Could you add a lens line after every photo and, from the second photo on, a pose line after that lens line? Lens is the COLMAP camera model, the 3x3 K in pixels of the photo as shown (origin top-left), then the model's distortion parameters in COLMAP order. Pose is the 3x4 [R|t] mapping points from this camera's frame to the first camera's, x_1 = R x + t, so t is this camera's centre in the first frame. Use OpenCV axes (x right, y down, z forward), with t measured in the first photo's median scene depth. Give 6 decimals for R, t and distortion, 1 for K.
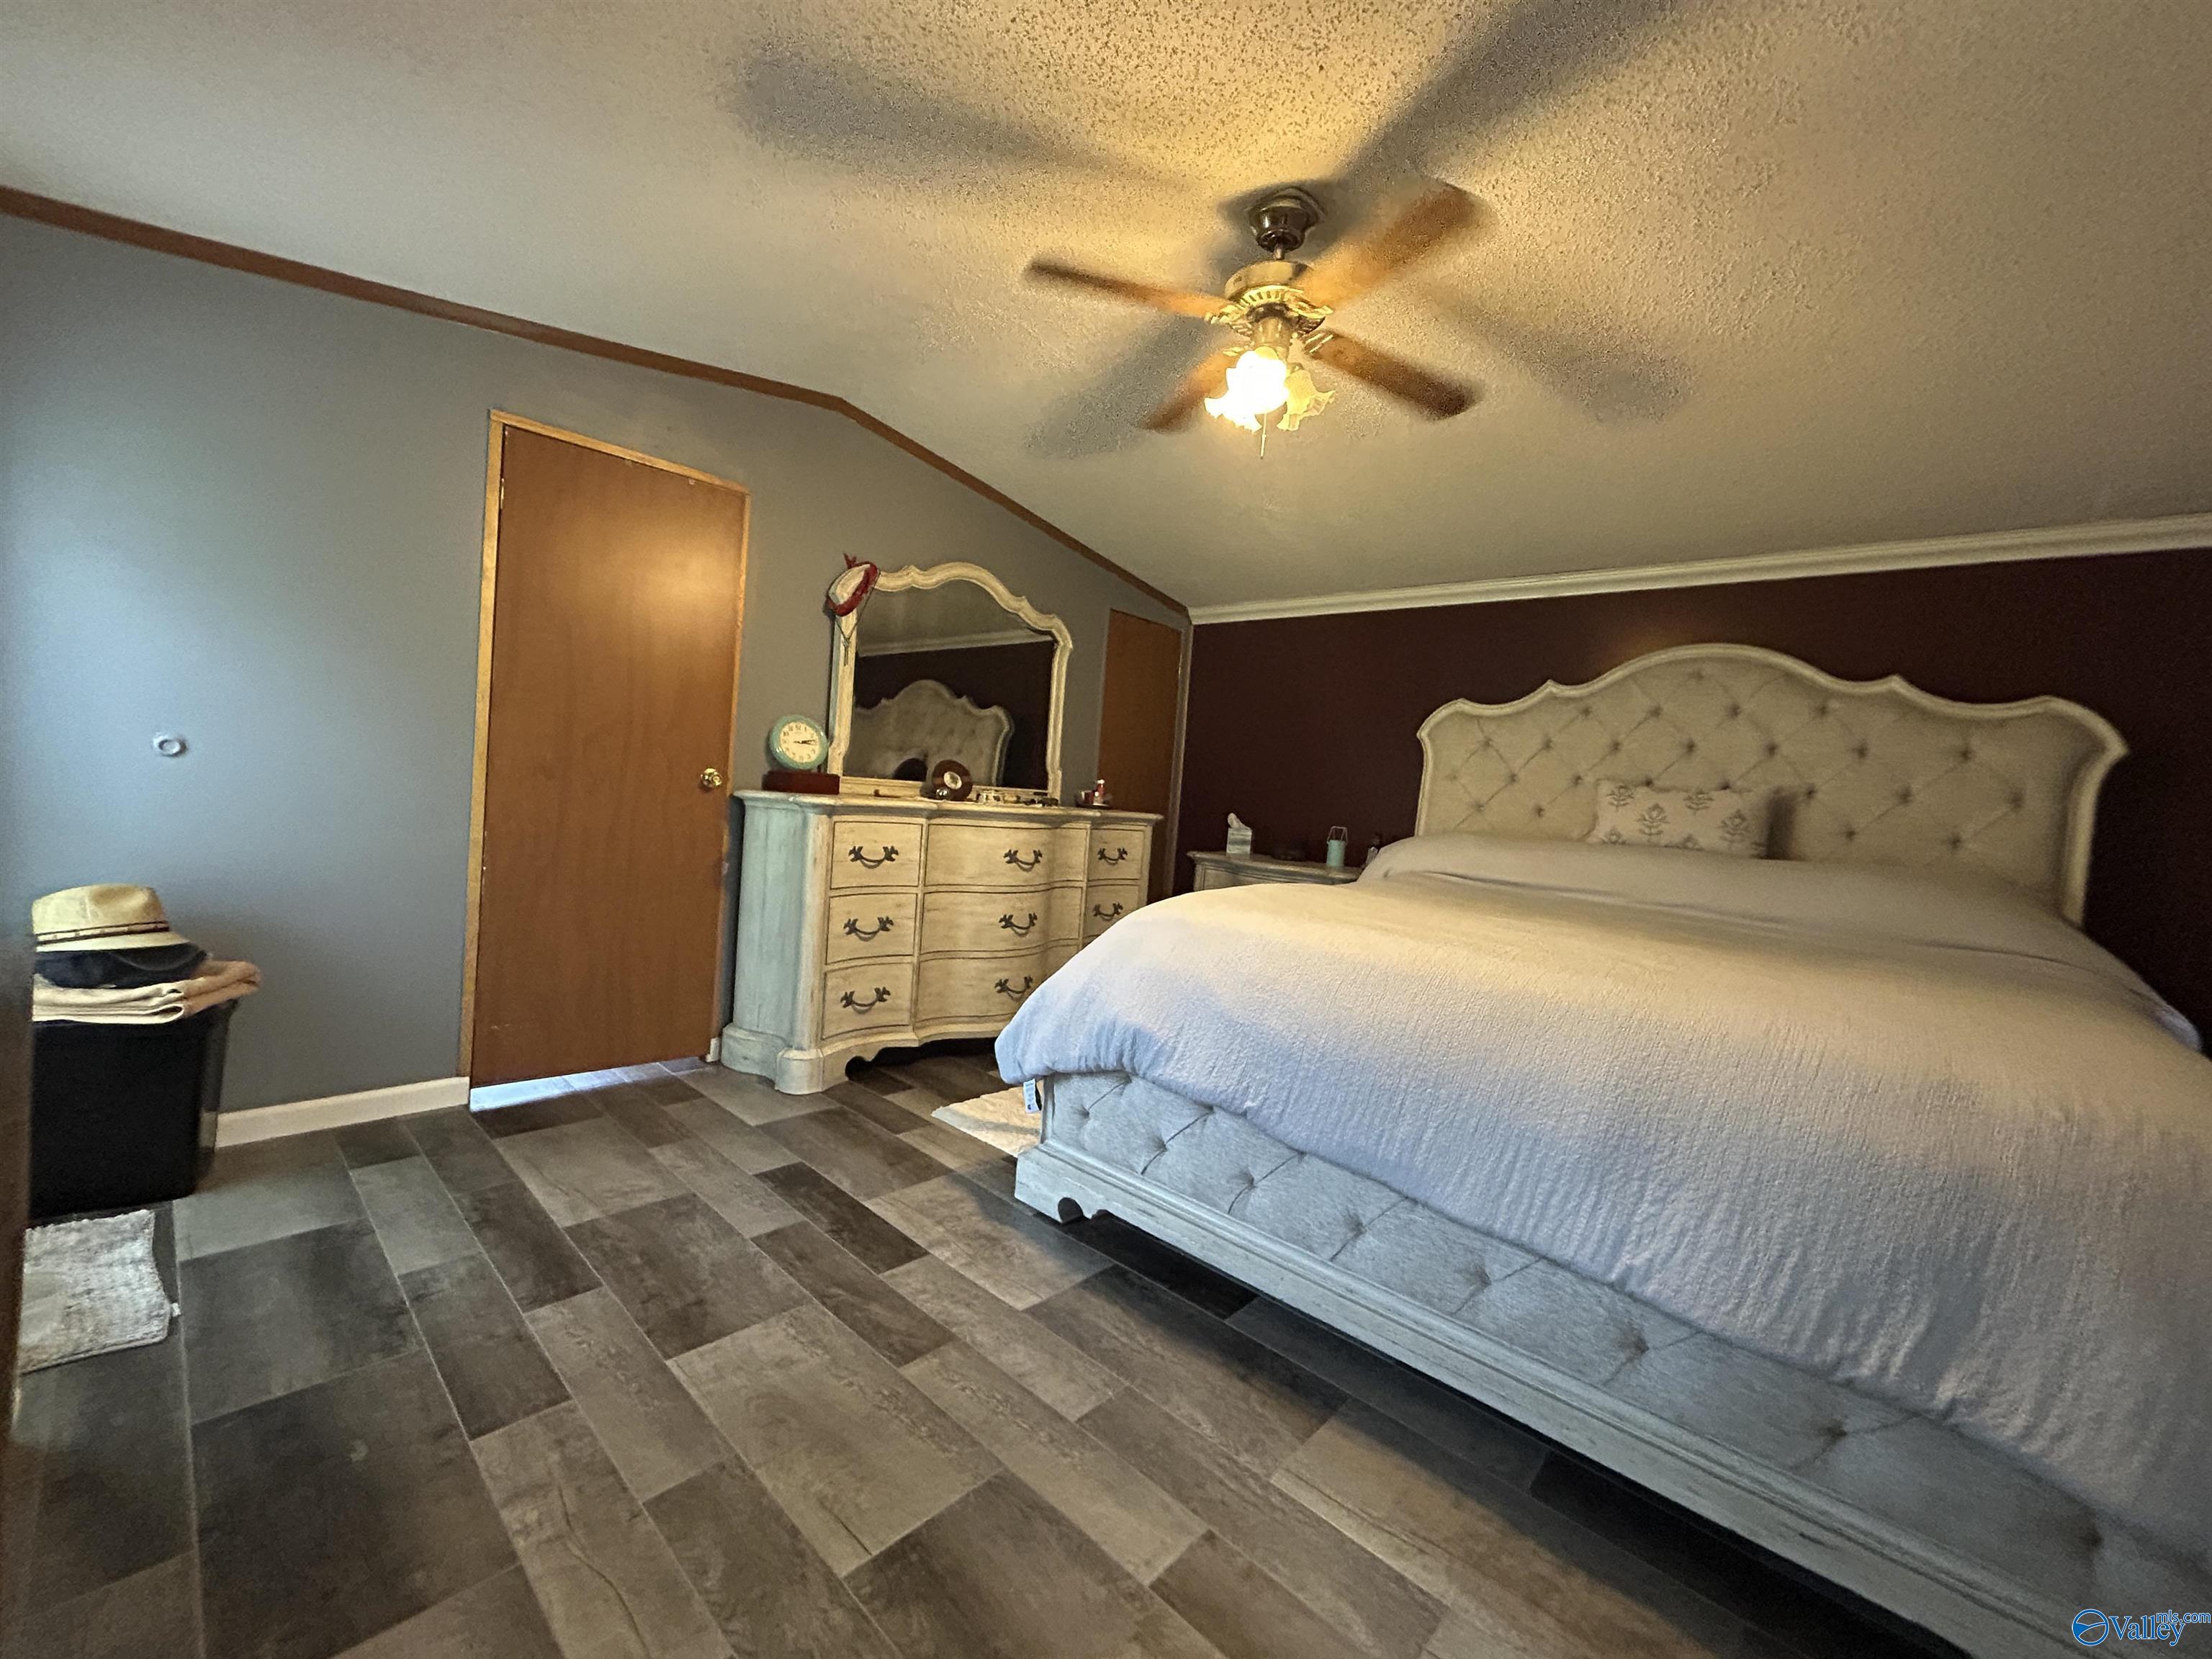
lens RADIAL K [[895.8, 0, 1100.5], [0, 895.8, 818.6], [0, 0, 1]] dist [0.008275, 0.000081]
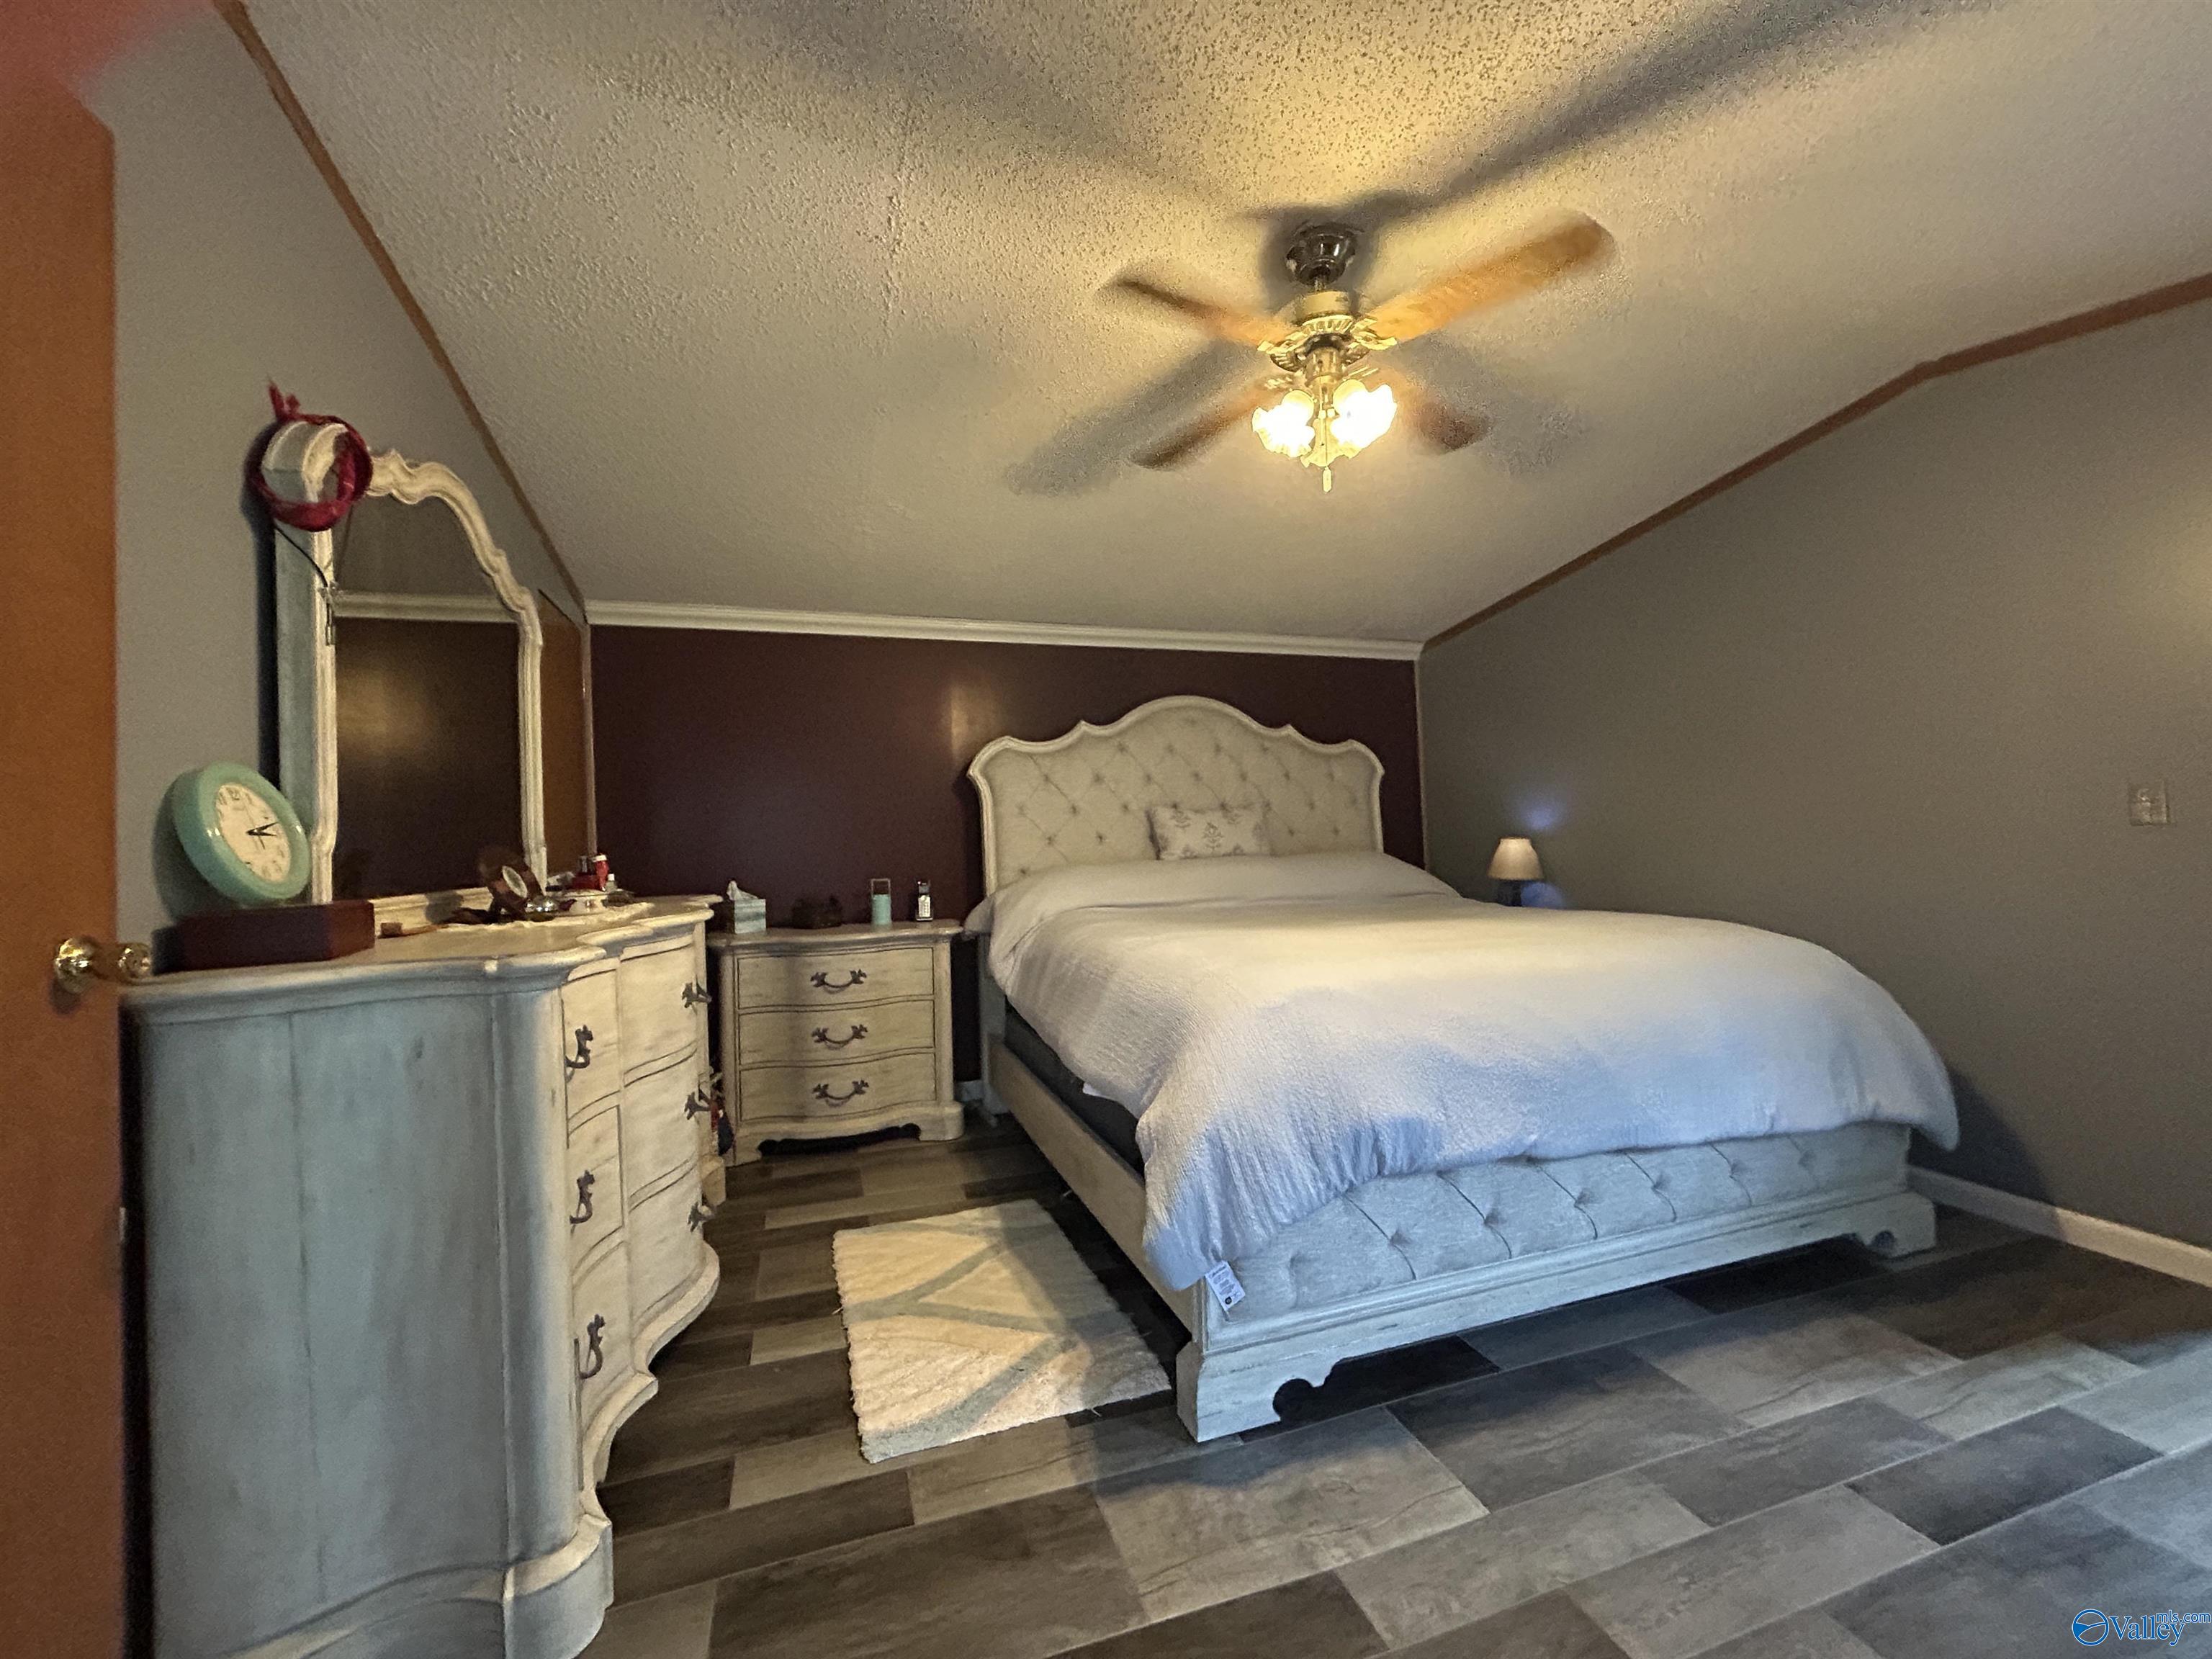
lens RADIAL K [[891.5, 0, 1106.0], [0, 891.5, 829.5], [0, 0, 1]] dist [0.015106, -0.006322]
pose [[0.479432, -0.083841, 0.873565, -0.597317], [0.102476, 0.993965, 0.039155, -0.078032], [-0.871575, 0.070747, 0.485130, 0.582021]]
